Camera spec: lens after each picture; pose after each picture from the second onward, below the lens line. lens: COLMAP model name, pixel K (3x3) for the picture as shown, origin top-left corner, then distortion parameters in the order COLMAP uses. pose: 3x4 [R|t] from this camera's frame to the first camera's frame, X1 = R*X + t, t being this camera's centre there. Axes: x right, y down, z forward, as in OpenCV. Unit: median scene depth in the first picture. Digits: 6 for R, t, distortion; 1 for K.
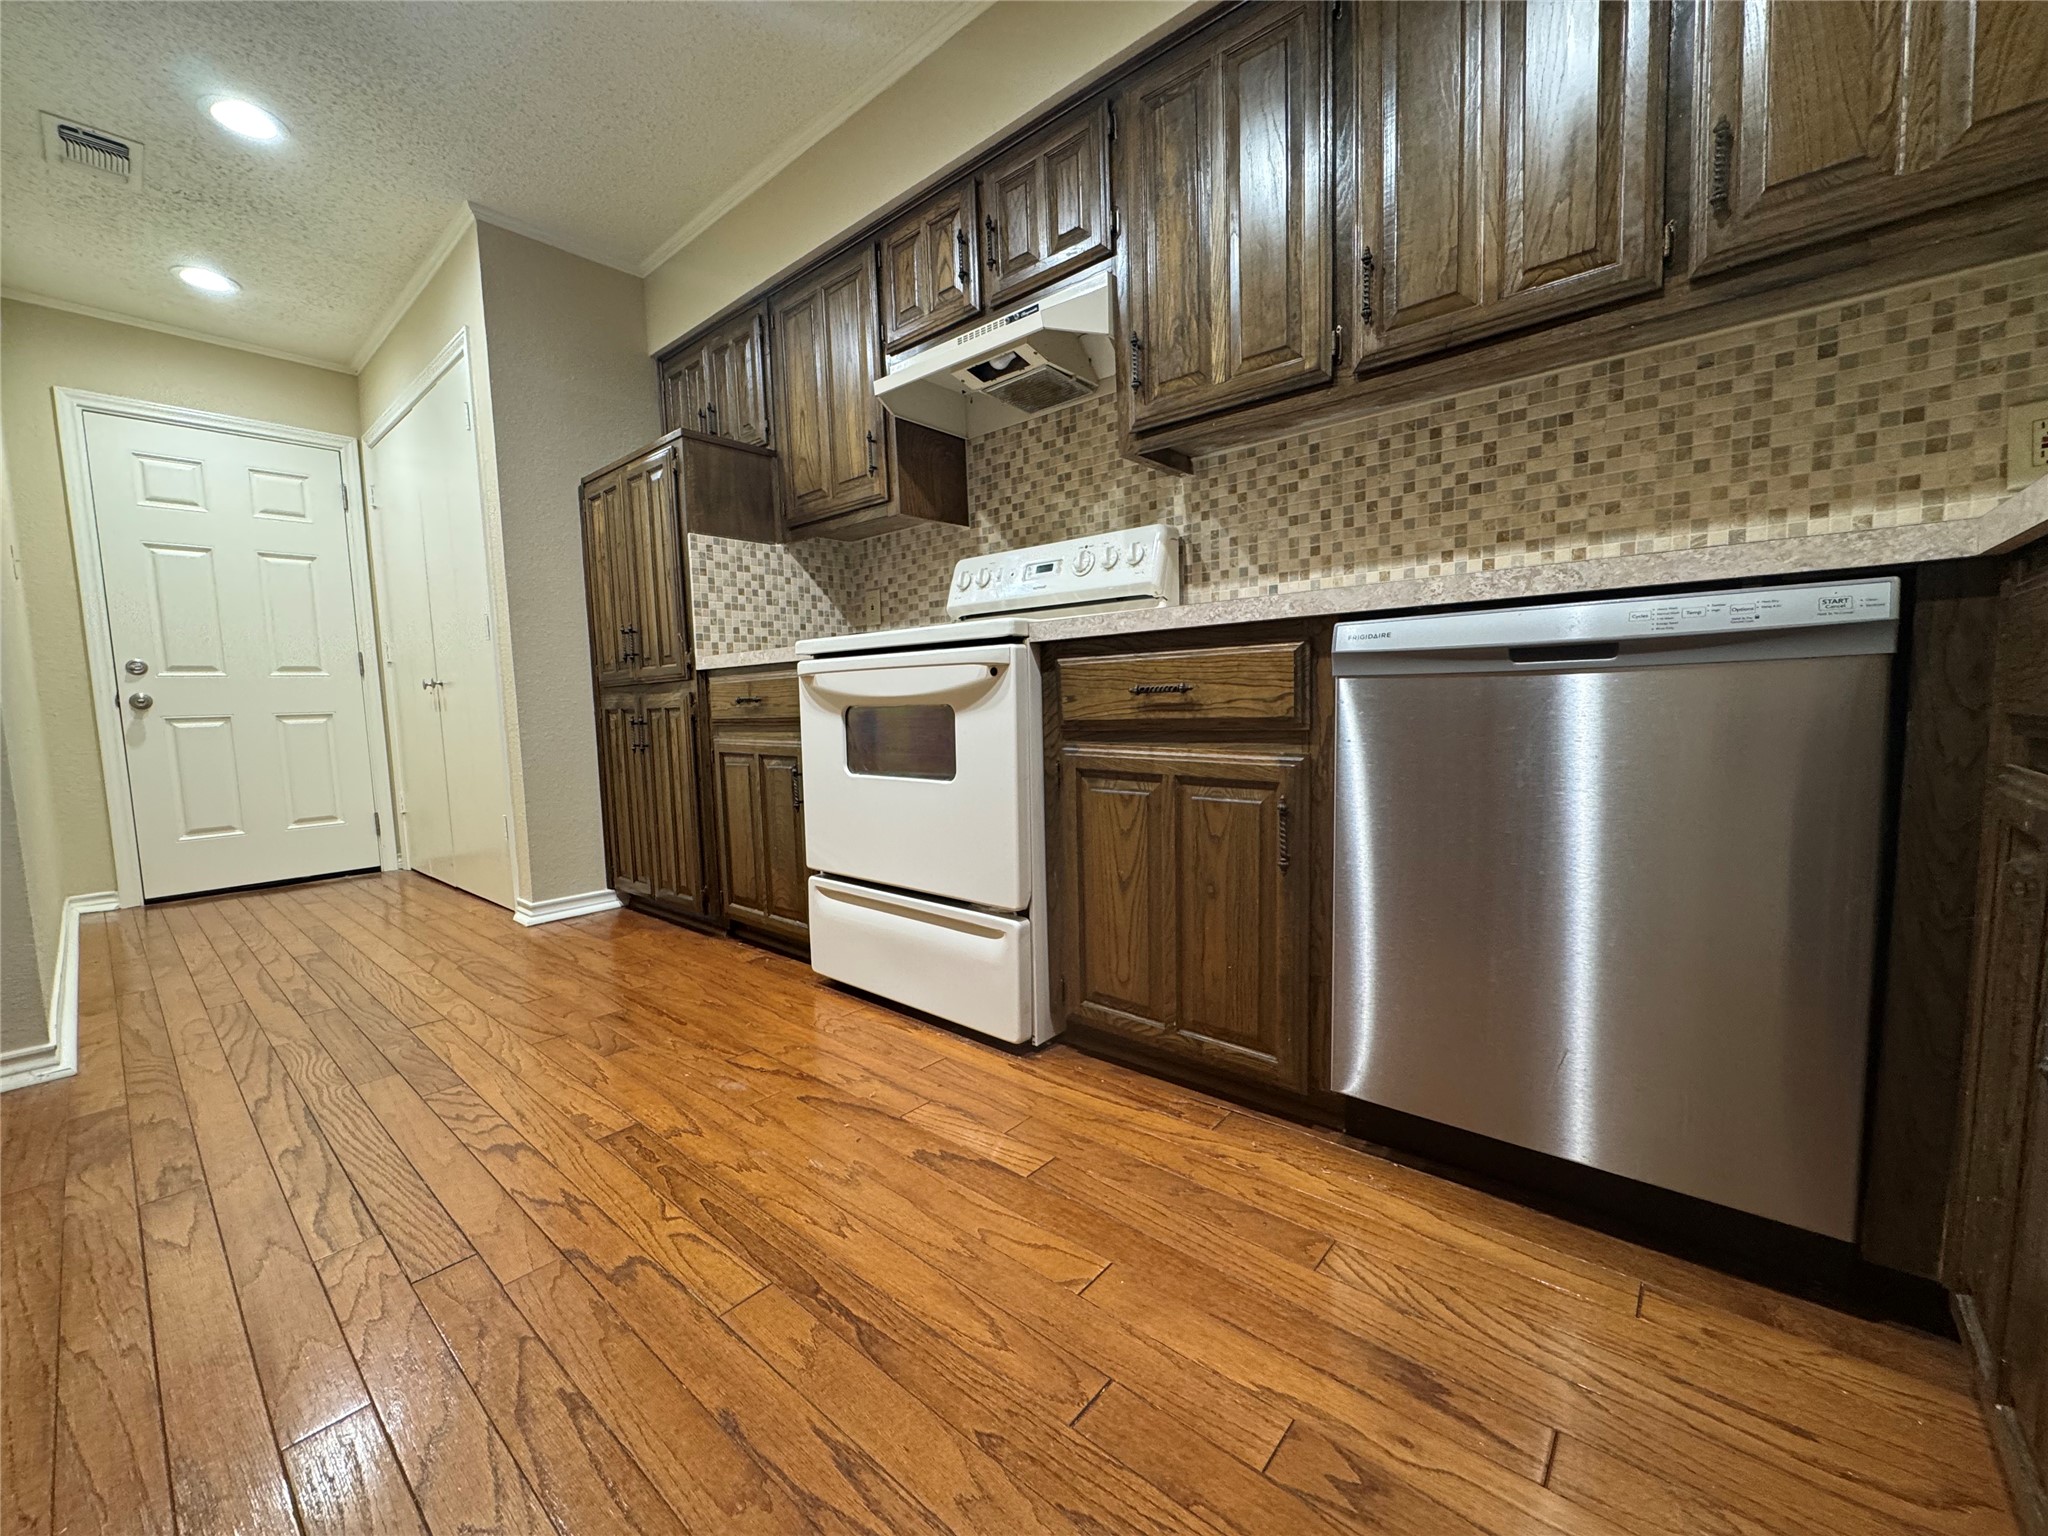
lens RADIAL K [[815.1, 0, 1023.3], [0, 815.1, 768.7], [0, 0, 1]] dist [-0.002139, -0.000399]
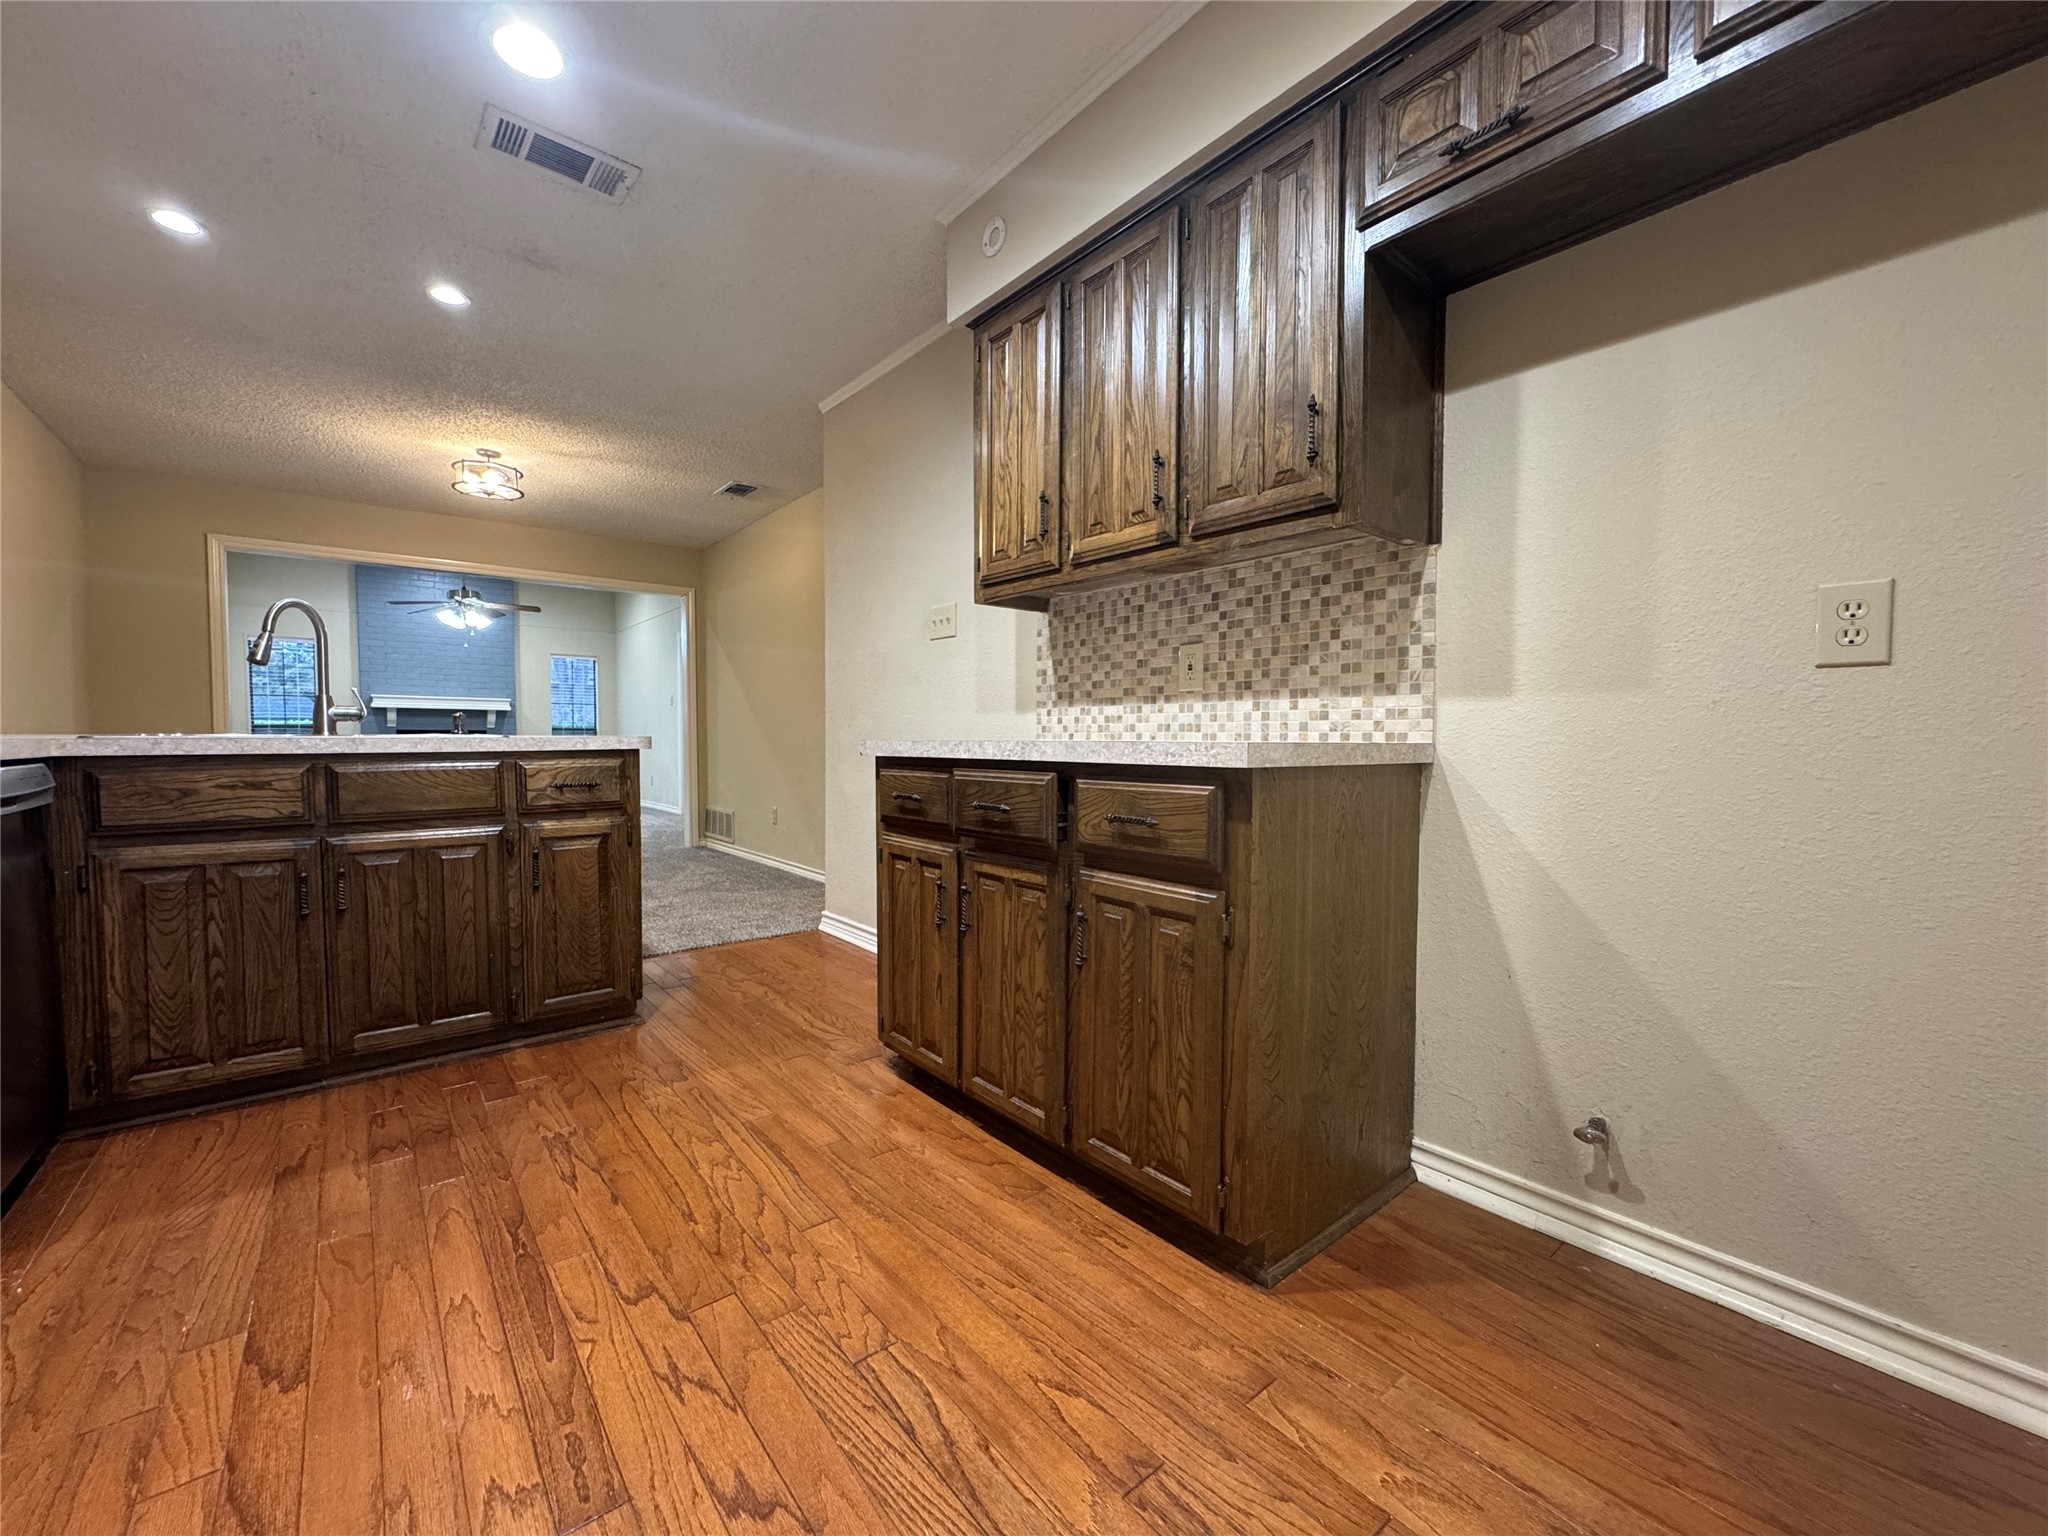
lens RADIAL K [[815.1, 0, 1022.2], [0, 815.1, 768.0], [0, 0, 1]] dist [-0.002139, -0.000399]
pose [[-0.985000, 0.018779, 0.171530, -0.743558], [0.039201, 0.992422, 0.116459, -0.167178], [-0.168044, 0.121436, -0.978271, 1.169237]]
